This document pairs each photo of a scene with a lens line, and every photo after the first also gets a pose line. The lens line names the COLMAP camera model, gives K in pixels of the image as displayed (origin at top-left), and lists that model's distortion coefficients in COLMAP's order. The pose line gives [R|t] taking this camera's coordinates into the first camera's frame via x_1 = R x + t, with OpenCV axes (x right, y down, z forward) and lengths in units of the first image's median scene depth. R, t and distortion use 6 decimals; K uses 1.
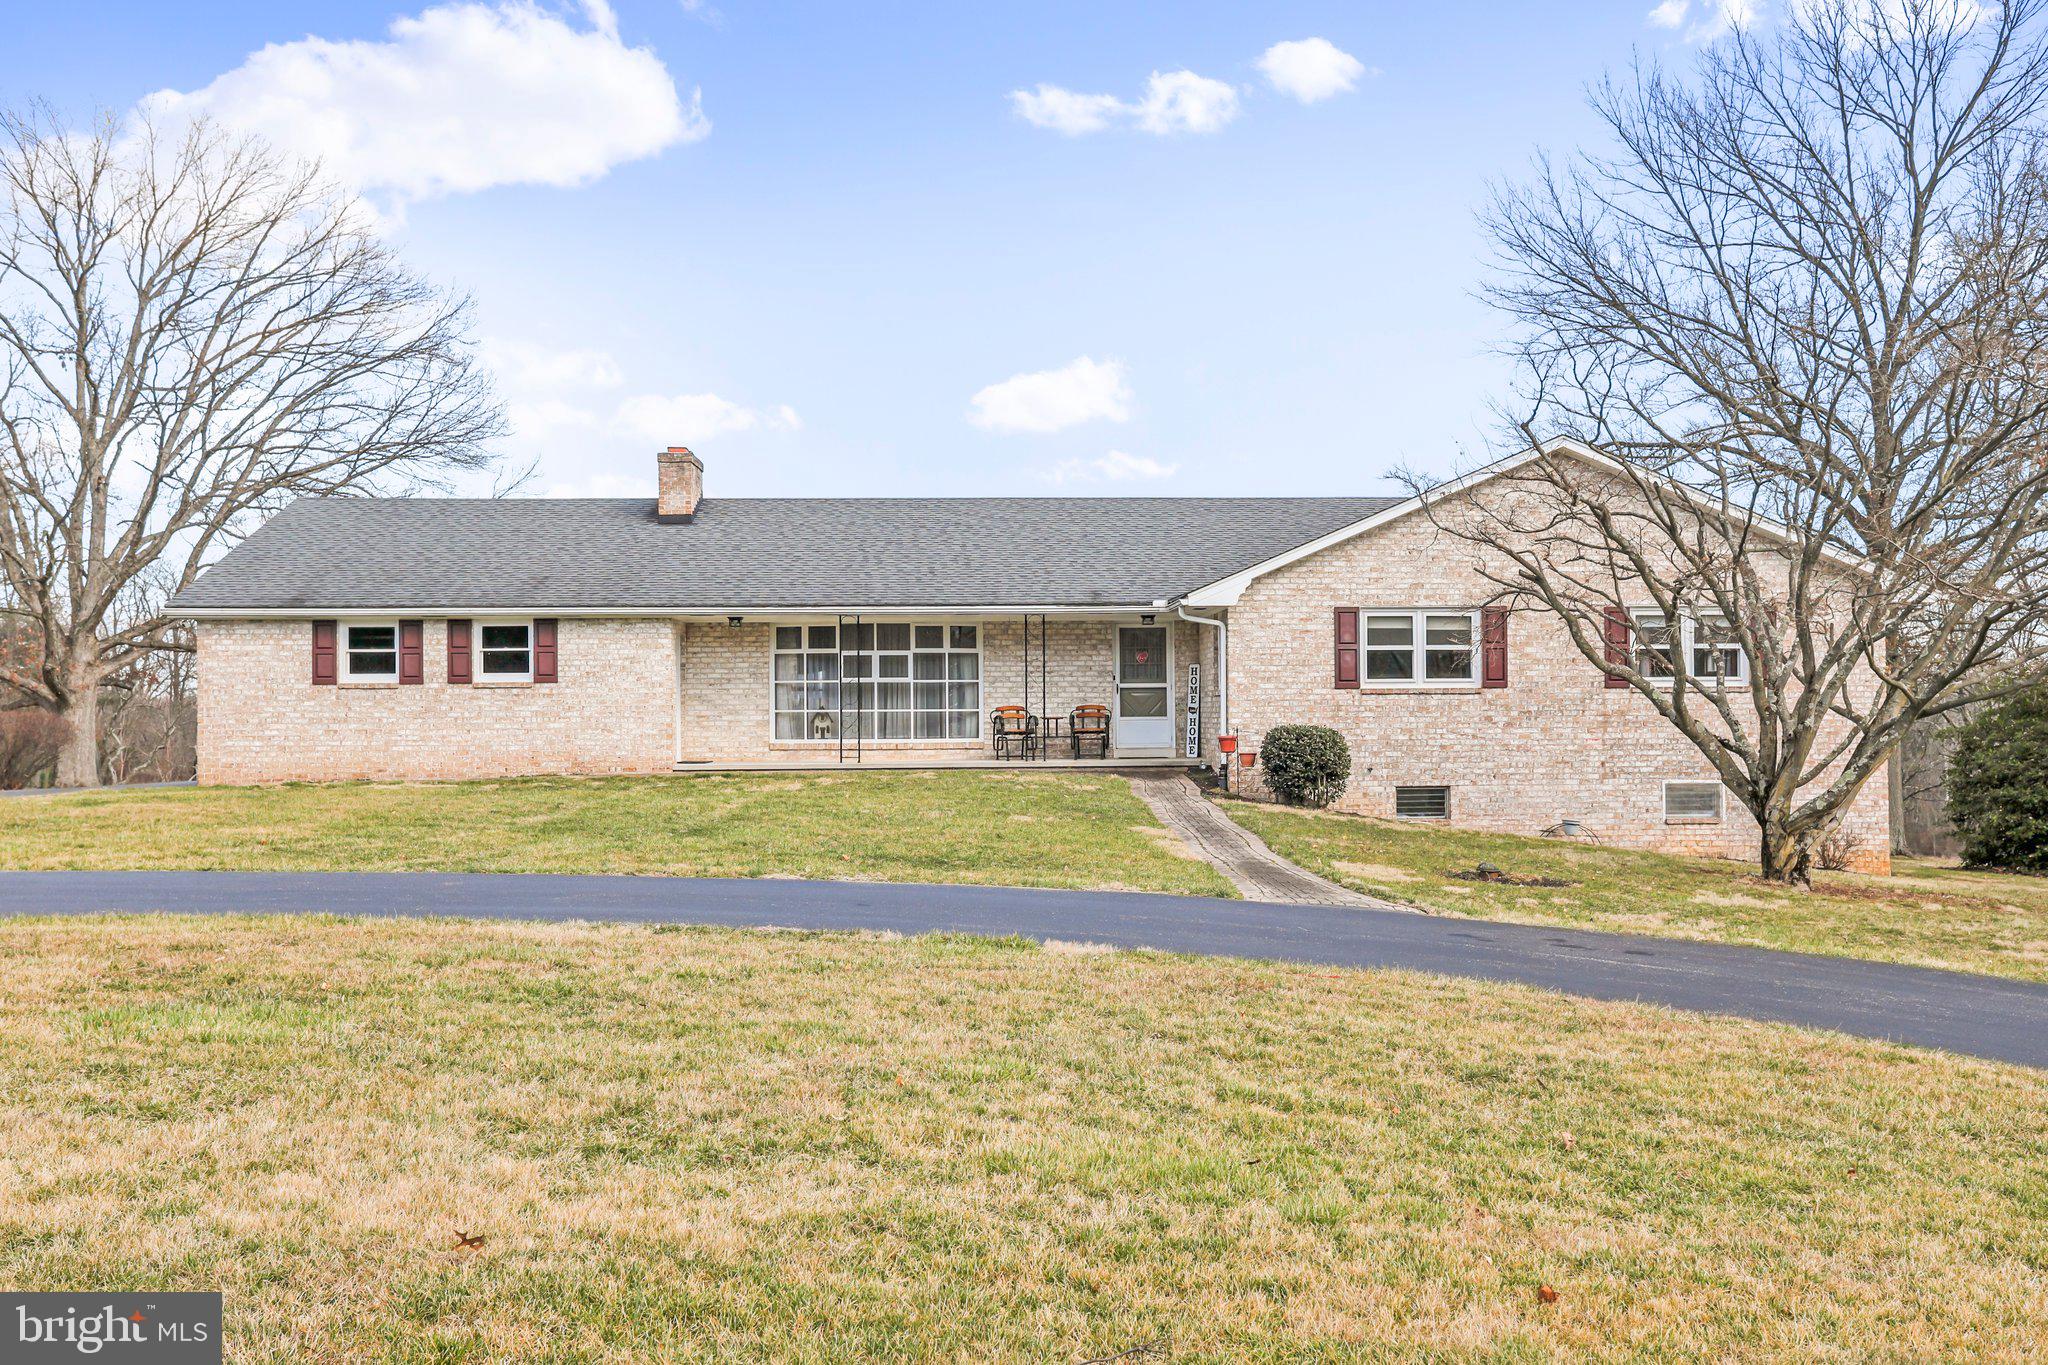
lens RADIAL K [[1879.2, 0, 1019.2], [0, 1879.2, 635.4], [0, 0, 1]] dist [0.009387, 0.002078]
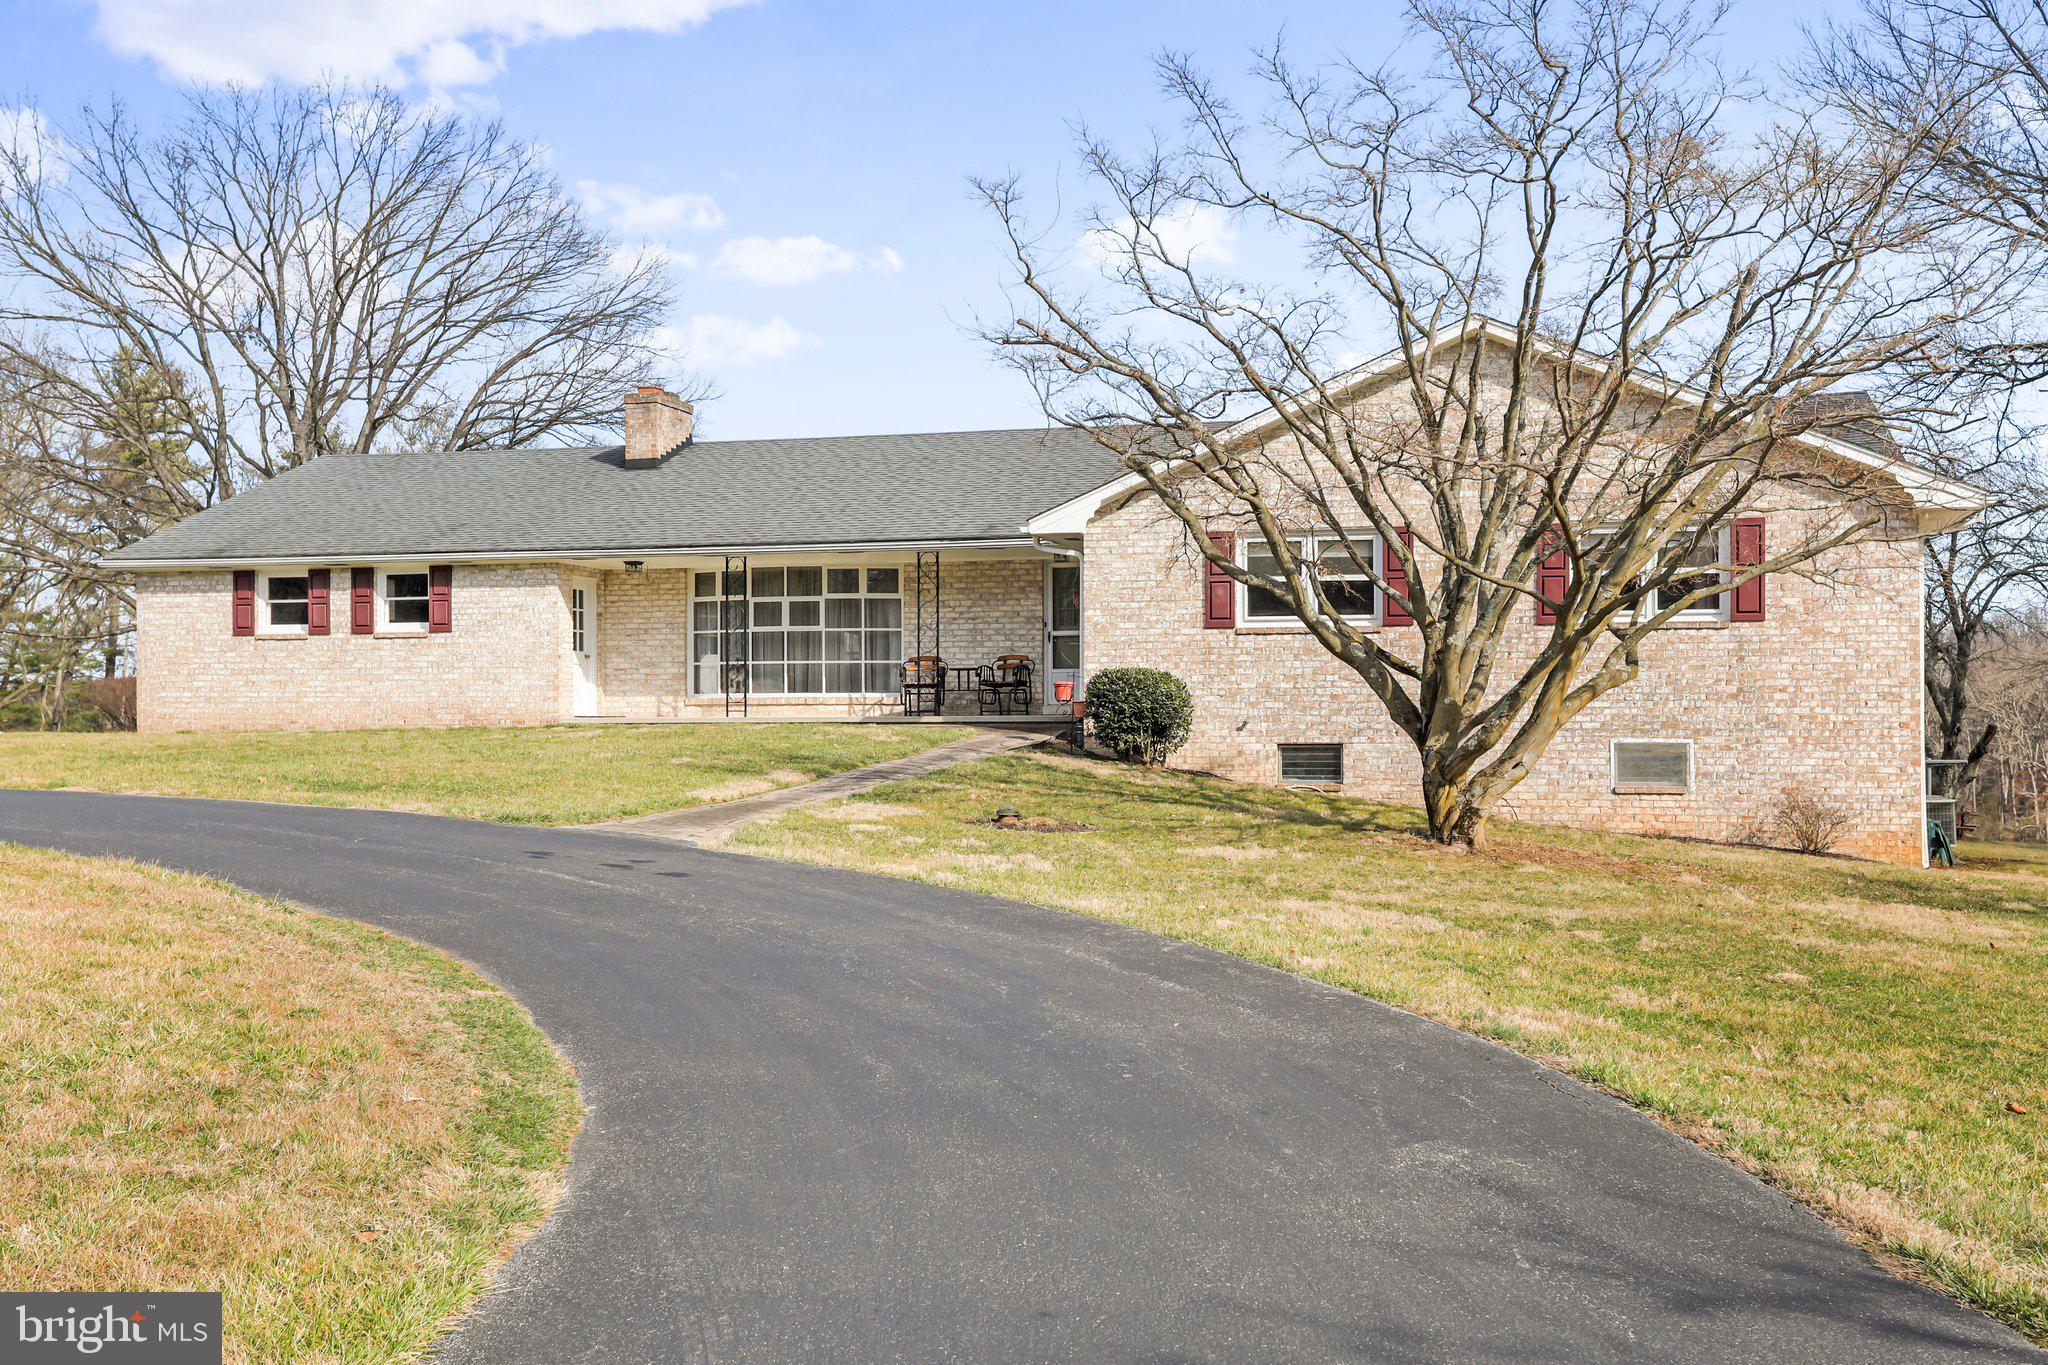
lens RADIAL K [[2055.2, 0, 1024.0], [0, 2055.2, 682.5], [0, 0, 1]] dist [0.061702, -0.001331]
pose [[0.951515, -0.001435, -0.307599, 0.357500], [0.008111, 0.999758, 0.020425, 0.031651], [0.307495, -0.021930, 0.951297, 0.085382]]
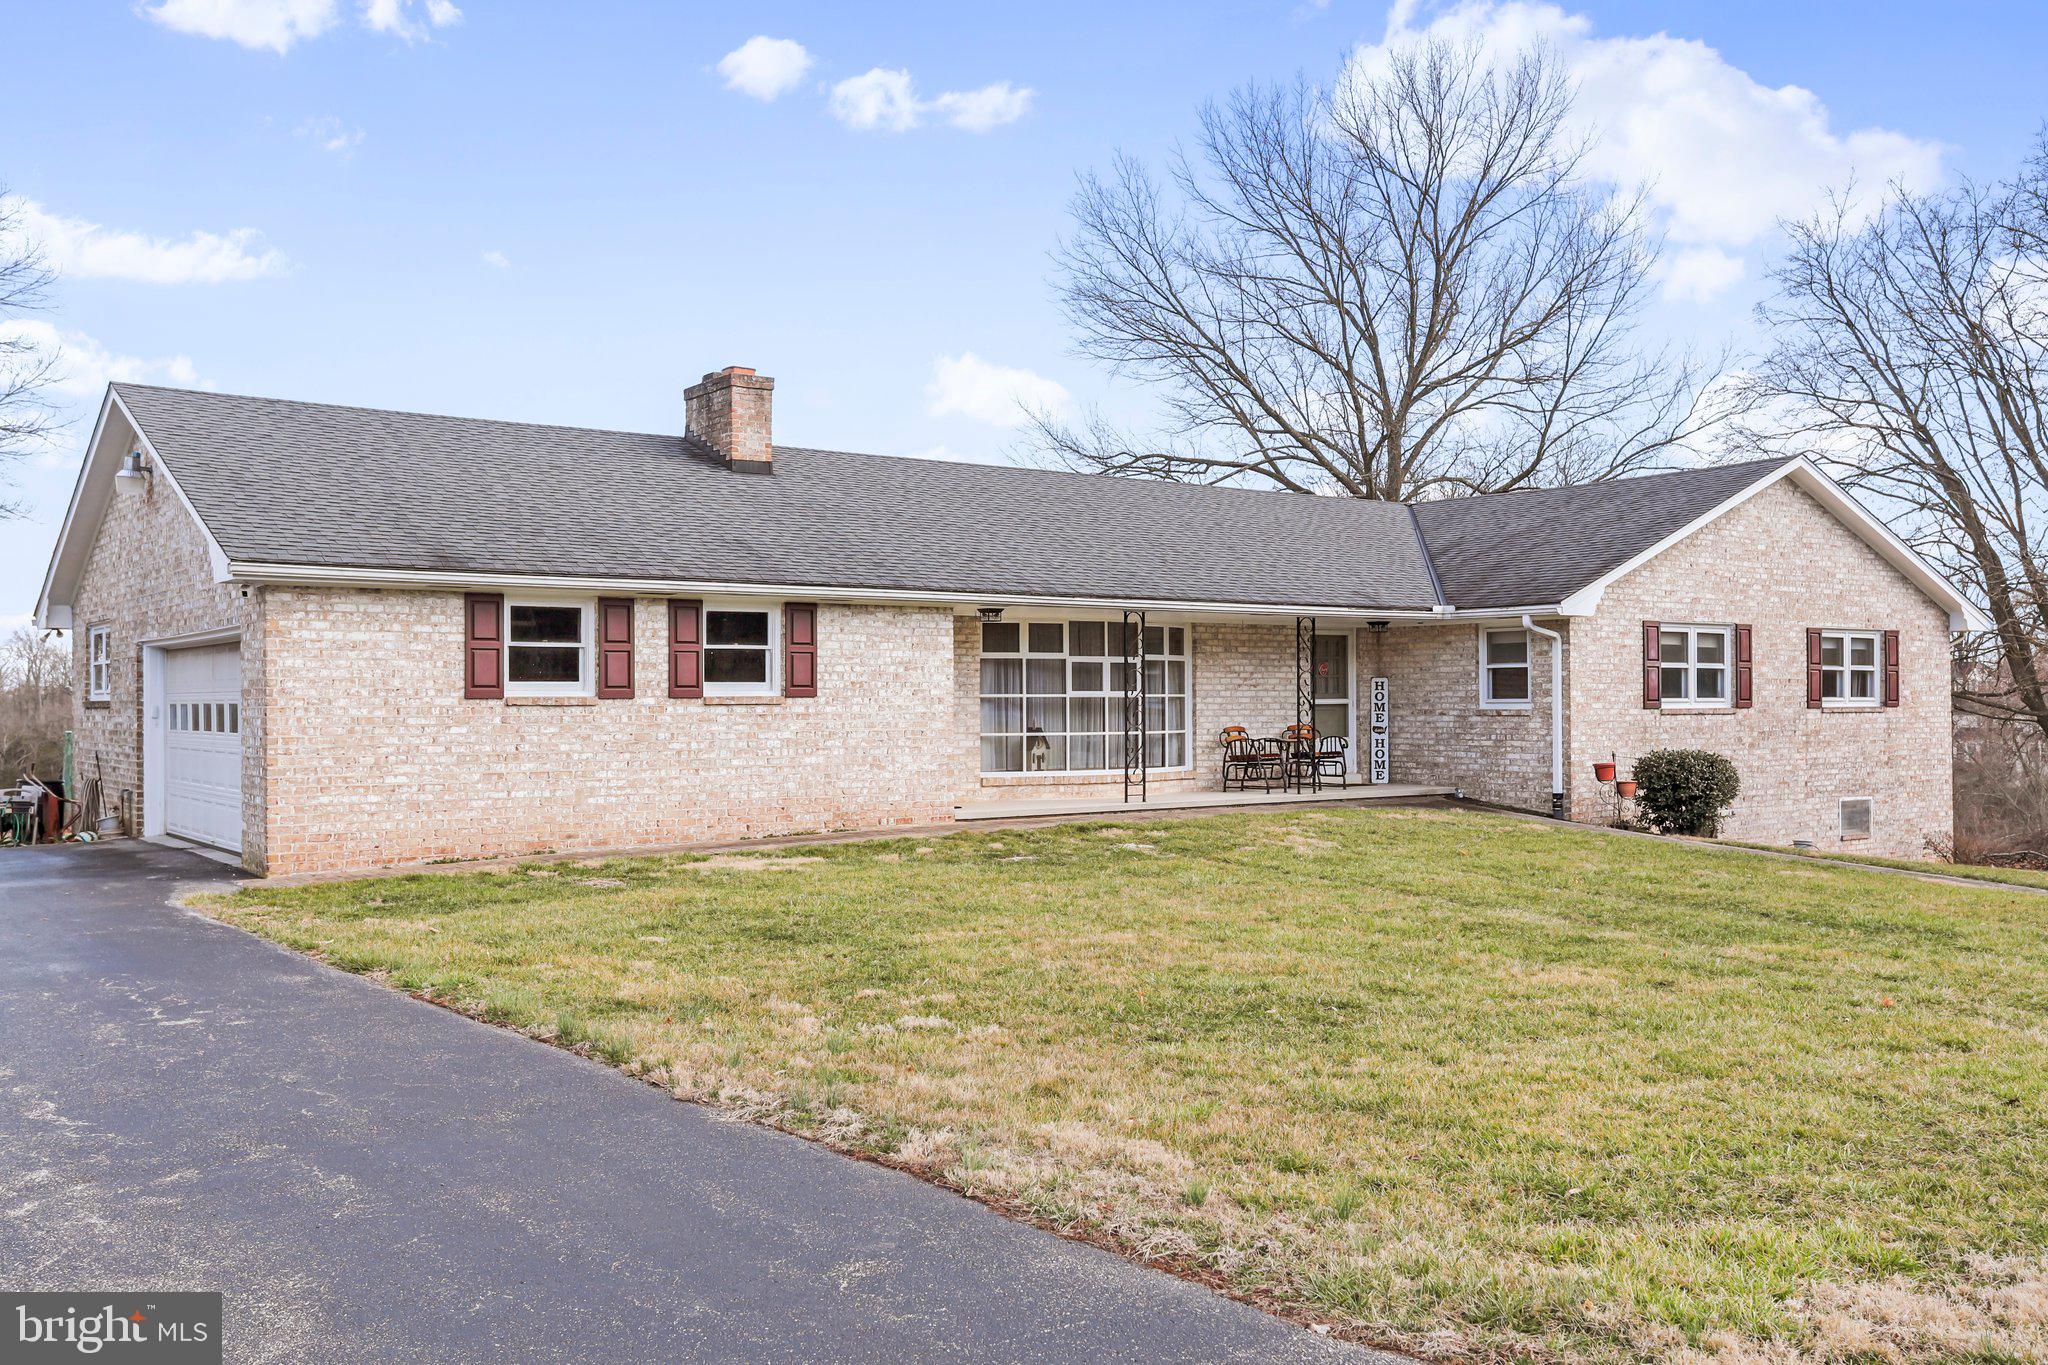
lens RADIAL K [[1840.9, 0, 1024.0], [0, 1840.9, 682.5], [0, 0, 1]] dist [0.077300, -0.001789]
pose [[0.821354, 0.008513, 0.570356, -0.563986], [-0.023036, 0.999568, 0.018254, 0.005915], [-0.569954, -0.028132, 0.821195, 0.409884]]
